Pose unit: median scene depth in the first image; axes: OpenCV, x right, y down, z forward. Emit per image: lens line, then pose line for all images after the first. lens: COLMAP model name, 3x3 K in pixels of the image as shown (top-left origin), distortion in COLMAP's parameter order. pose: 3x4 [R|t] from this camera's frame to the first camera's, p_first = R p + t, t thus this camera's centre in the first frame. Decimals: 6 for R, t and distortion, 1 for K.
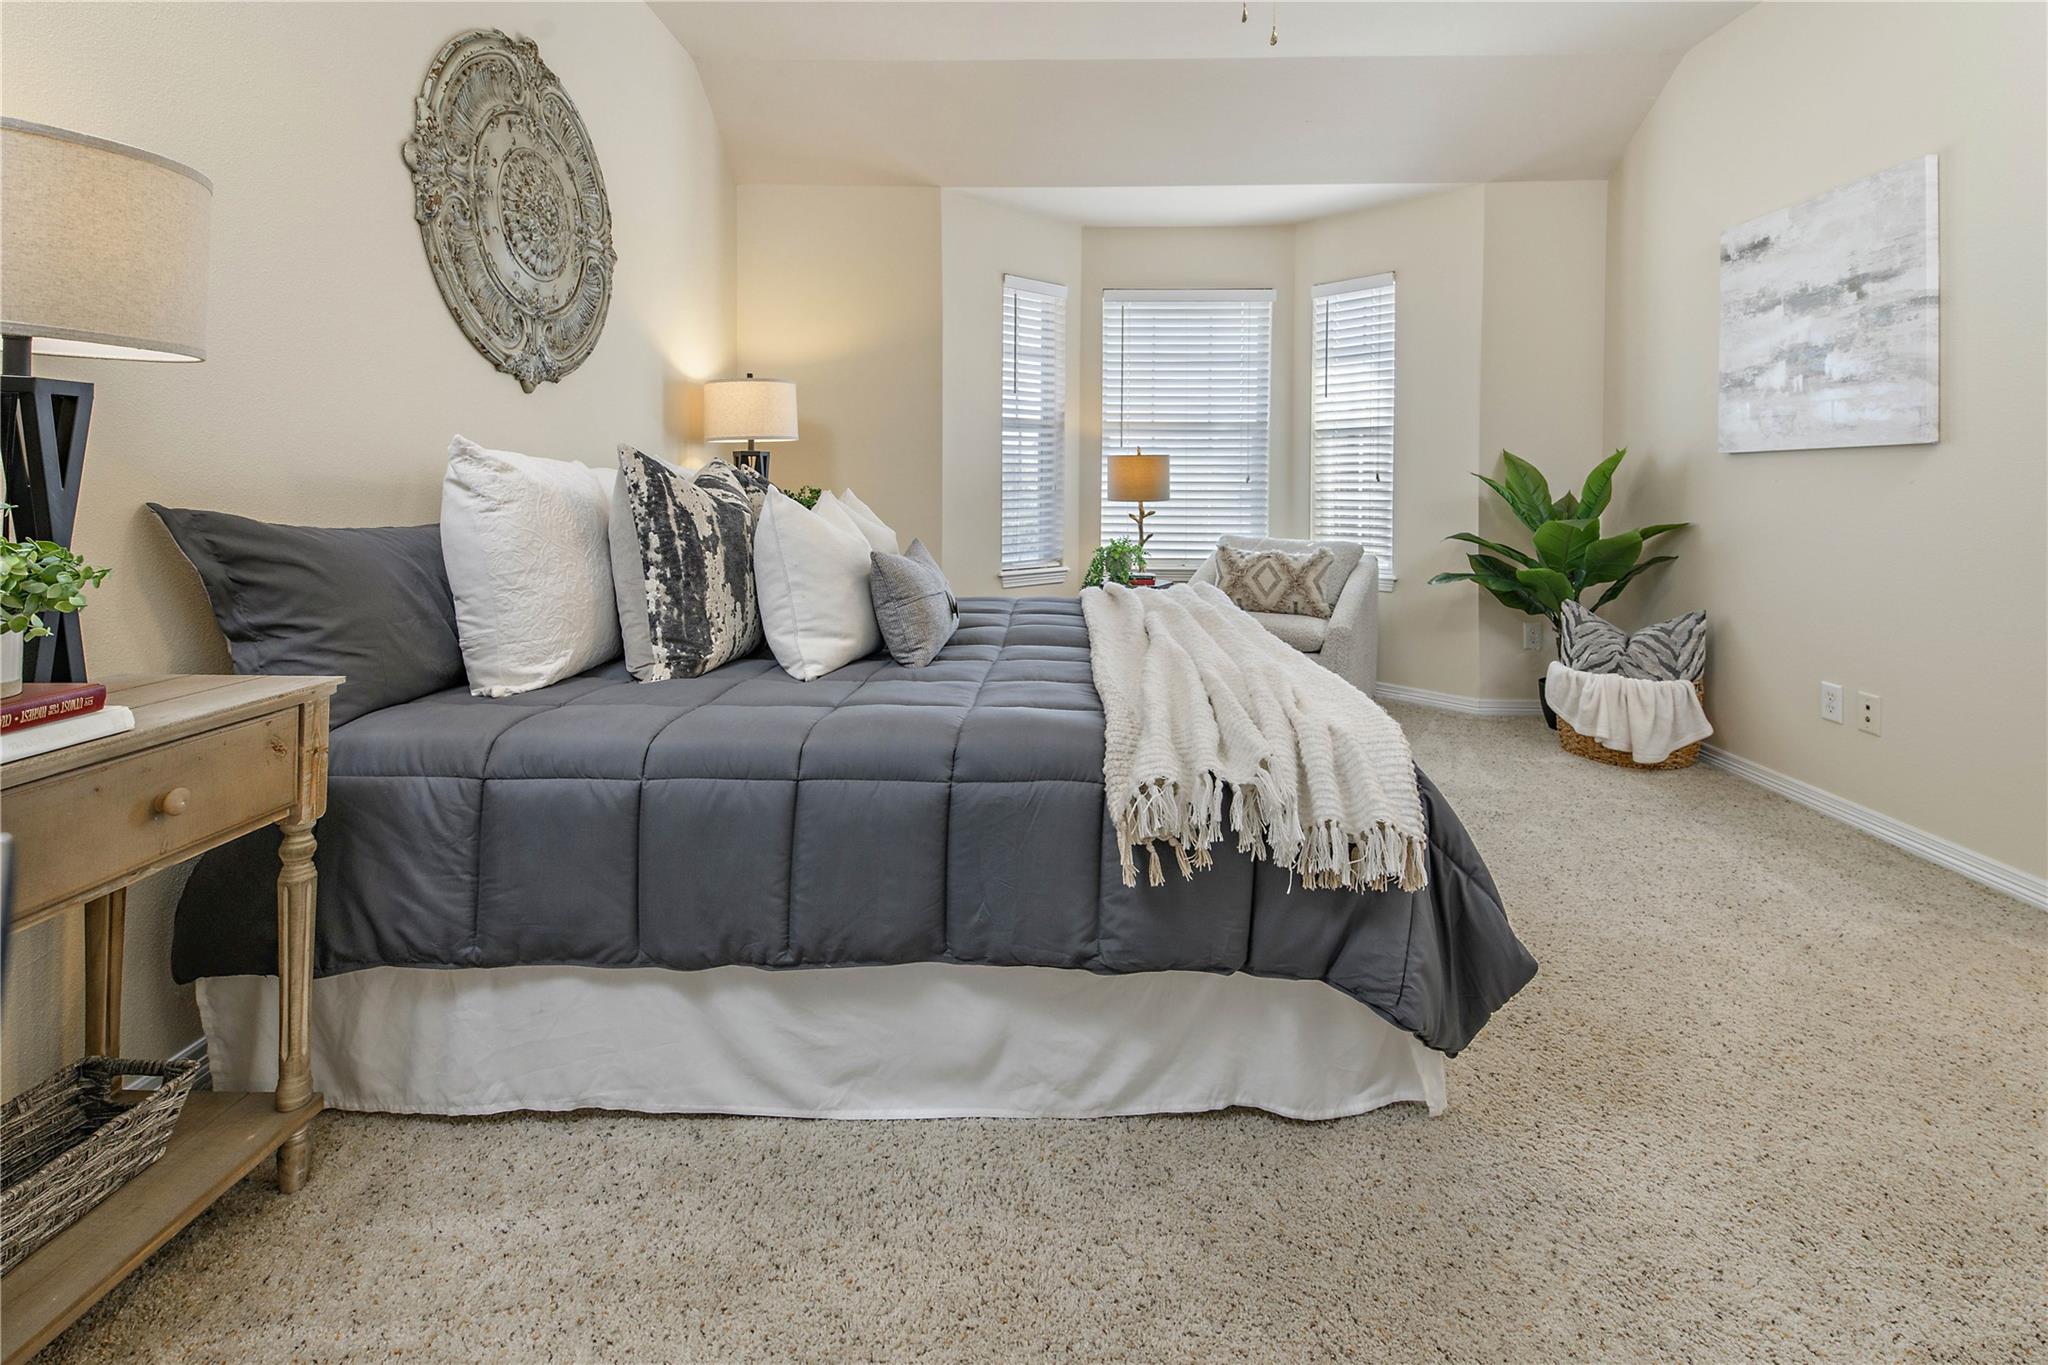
lens RADIAL K [[878.9, 0, 1031.2], [0, 878.9, 663.7], [0, 0, 1]] dist [0.031107, -0.018106]
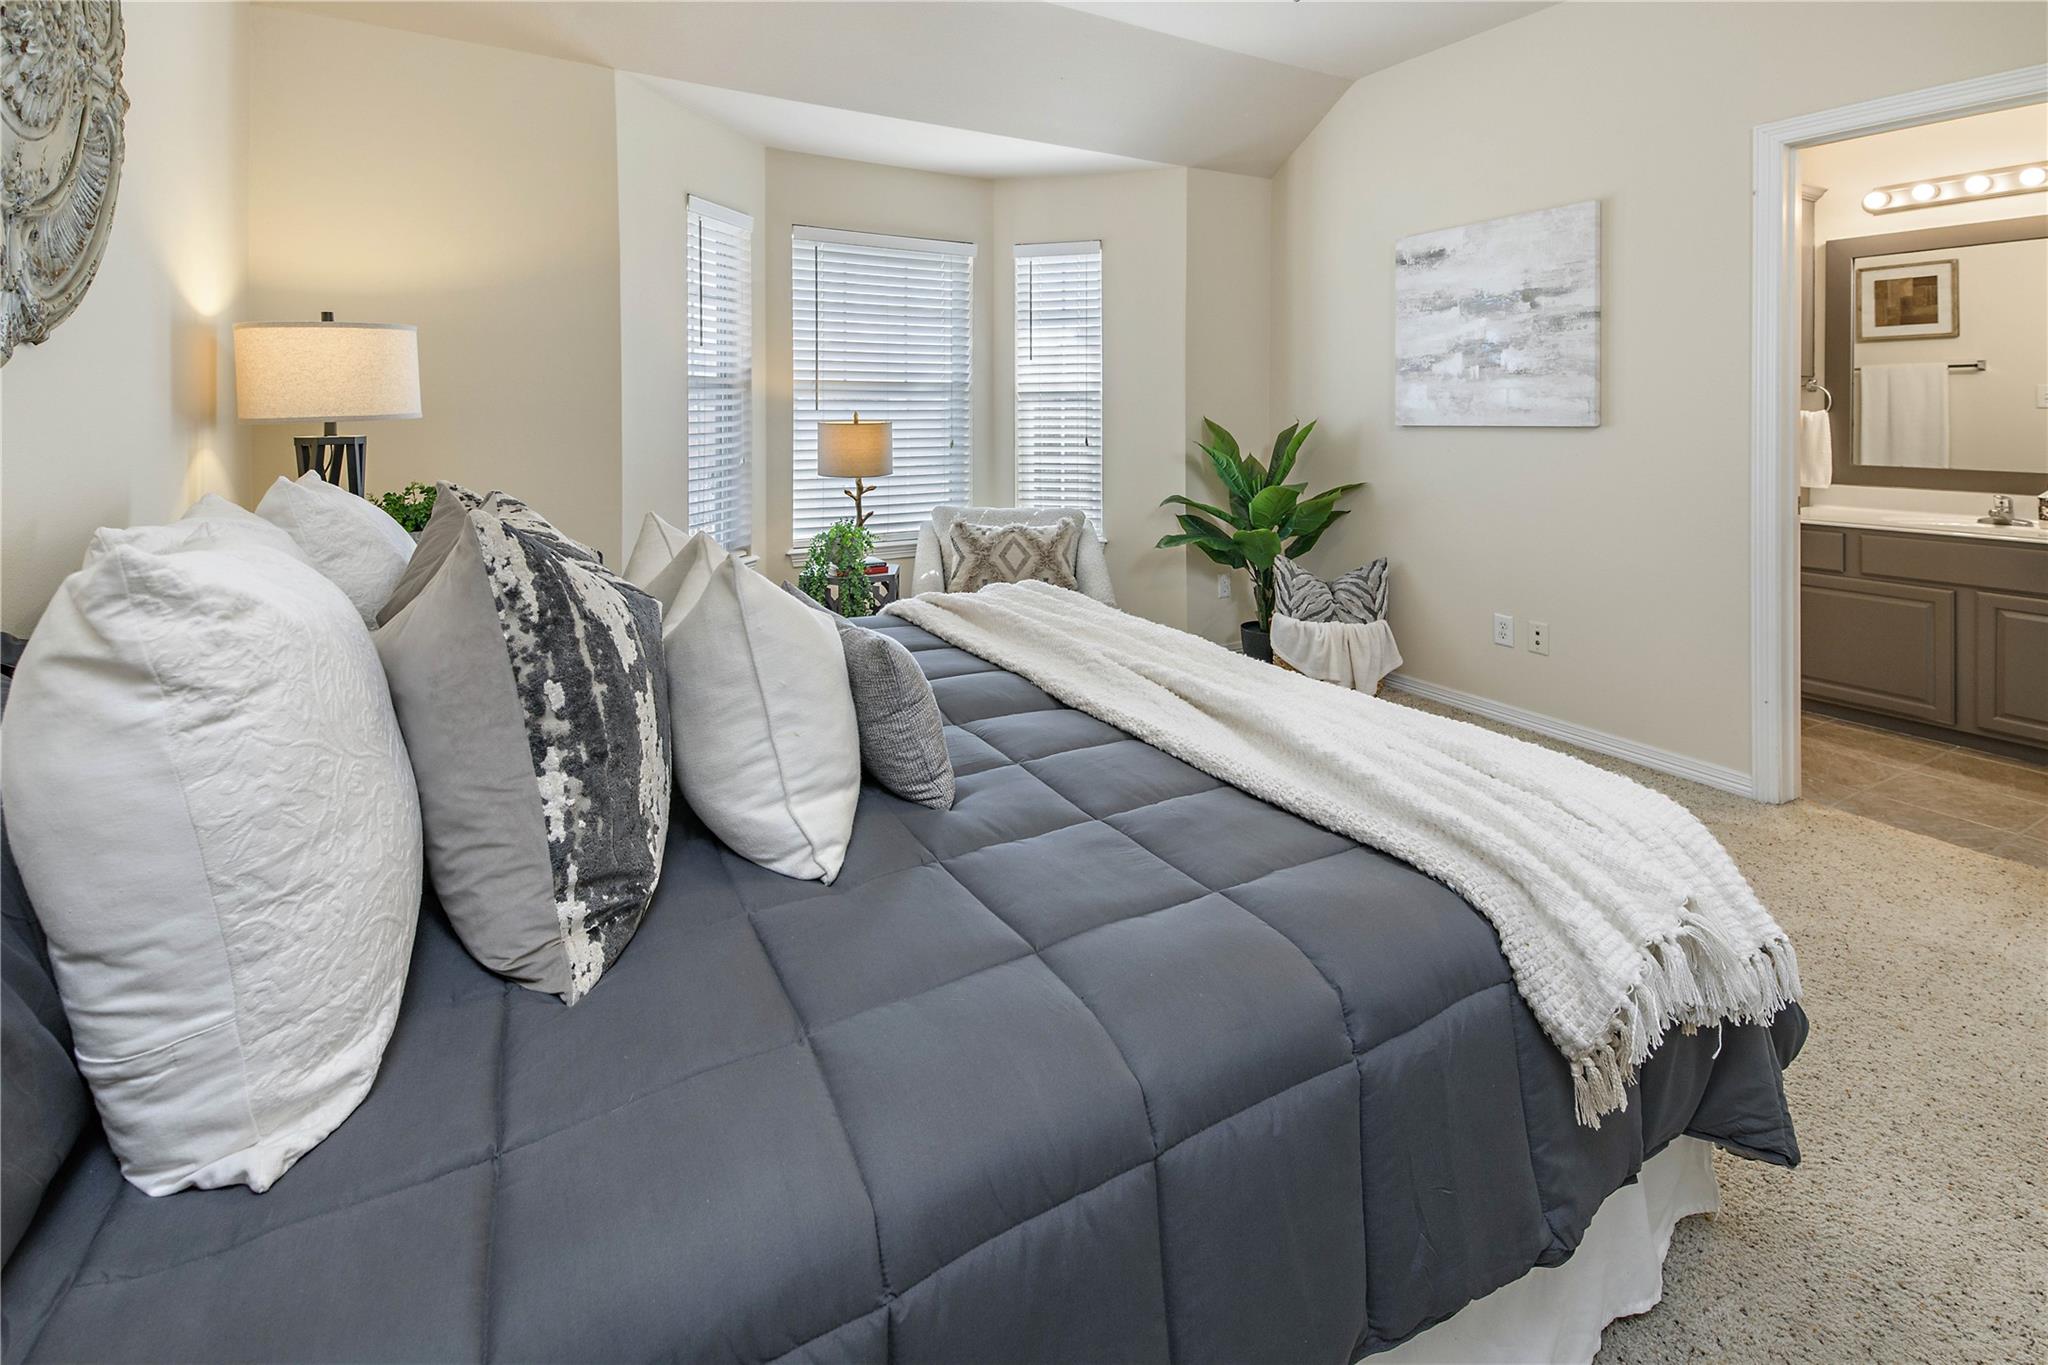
lens RADIAL K [[909.2, 0, 1037.0], [0, 909.2, 549.6], [0, 0, 1]] dist [0.029483, -0.014693]
pose [[0.853147, -0.084564, 0.514771, -0.285394], [0.112810, 0.993332, -0.023784, -0.112267], [-0.509327, 0.078363, 0.856998, 0.258277]]
